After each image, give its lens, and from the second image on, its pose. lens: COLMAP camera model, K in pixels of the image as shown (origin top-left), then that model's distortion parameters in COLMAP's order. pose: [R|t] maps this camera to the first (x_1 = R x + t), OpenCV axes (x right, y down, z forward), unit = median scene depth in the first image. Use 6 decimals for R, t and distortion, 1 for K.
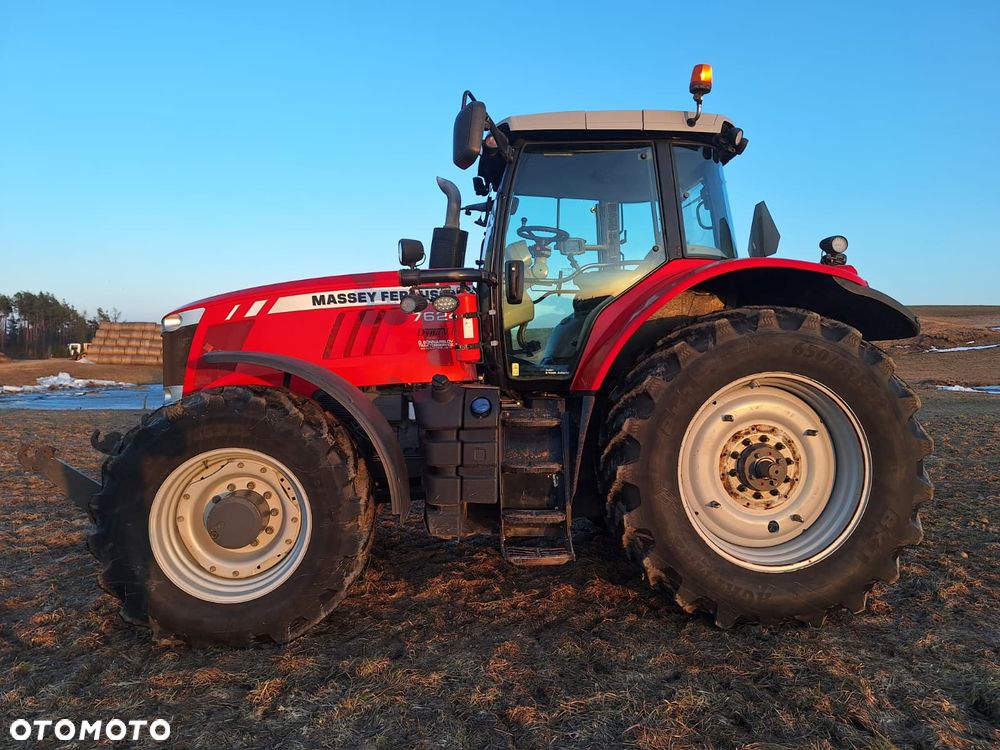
lens RADIAL K [[689.5, 0, 504.3], [0, 689.5, 371.4], [0, 0, 1]] dist [0.057081, -0.056644]
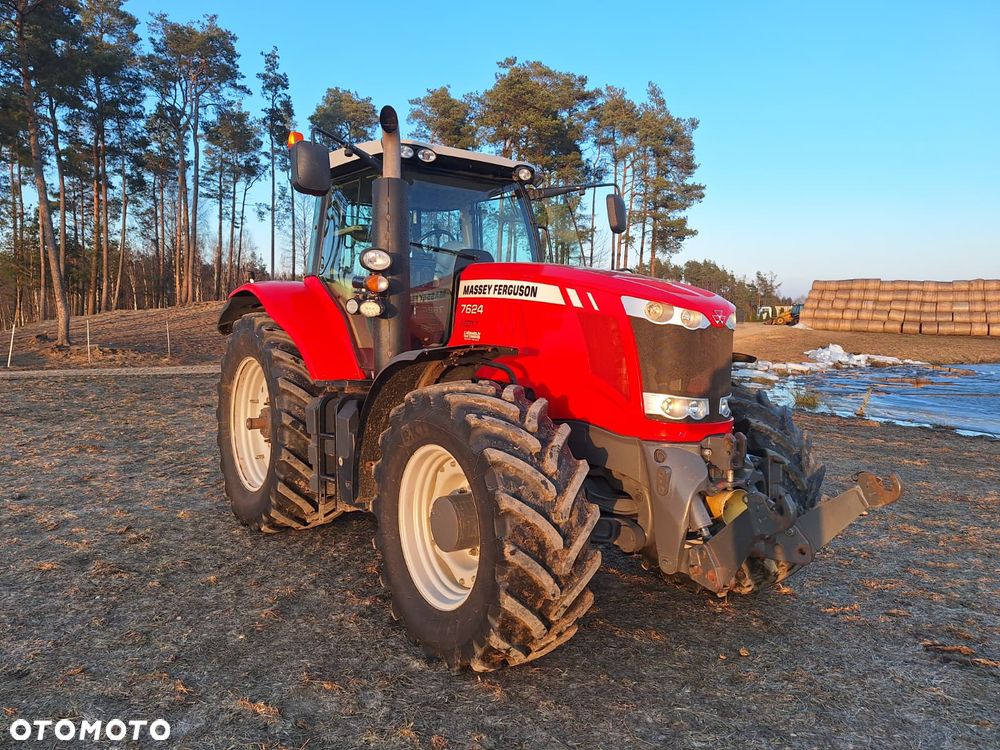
lens RADIAL K [[689.5, 0, 494.0], [0, 689.5, 366.8], [0, 0, 1]] dist [0.057081, -0.056644]
pose [[0.655659, 0.056533, -0.752938, -0.188446], [-0.021232, 0.998179, 0.056458, -0.005384], [0.754759, -0.021031, 0.655665, 0.144122]]
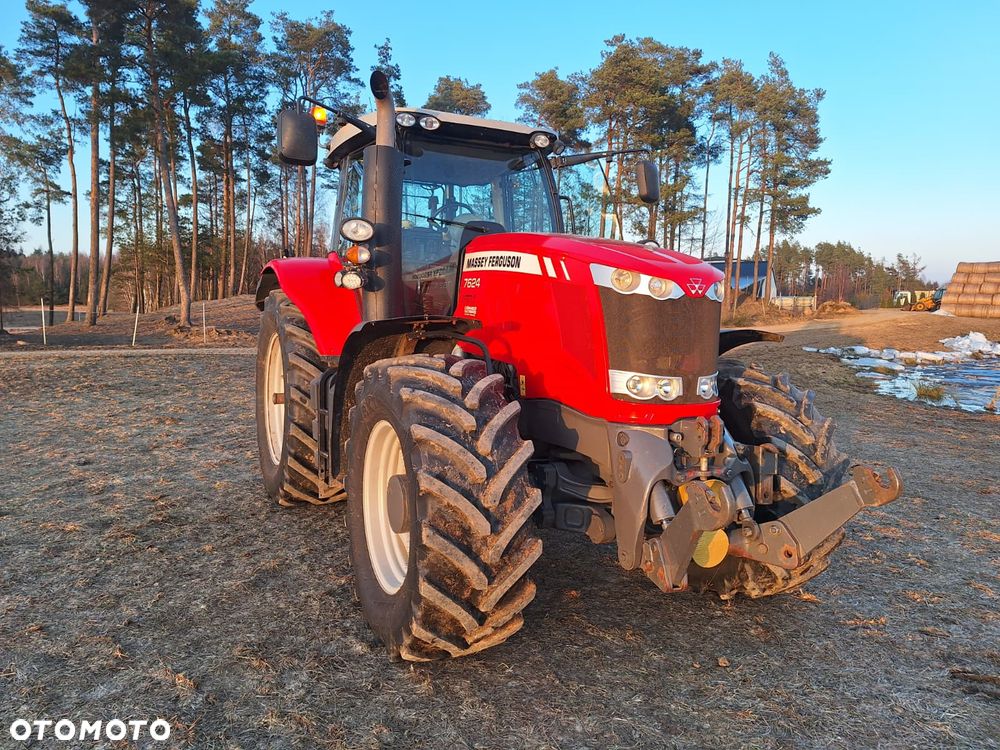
lens RADIAL K [[689.5, 0, 501.0], [0, 689.5, 362.4], [0, 0, 1]] dist [0.057081, -0.056644]
pose [[0.530828, 0.075481, -0.844111, -0.185037], [-0.024624, 0.996979, 0.073666, -0.004684], [0.847122, -0.018319, 0.531083, 0.153269]]
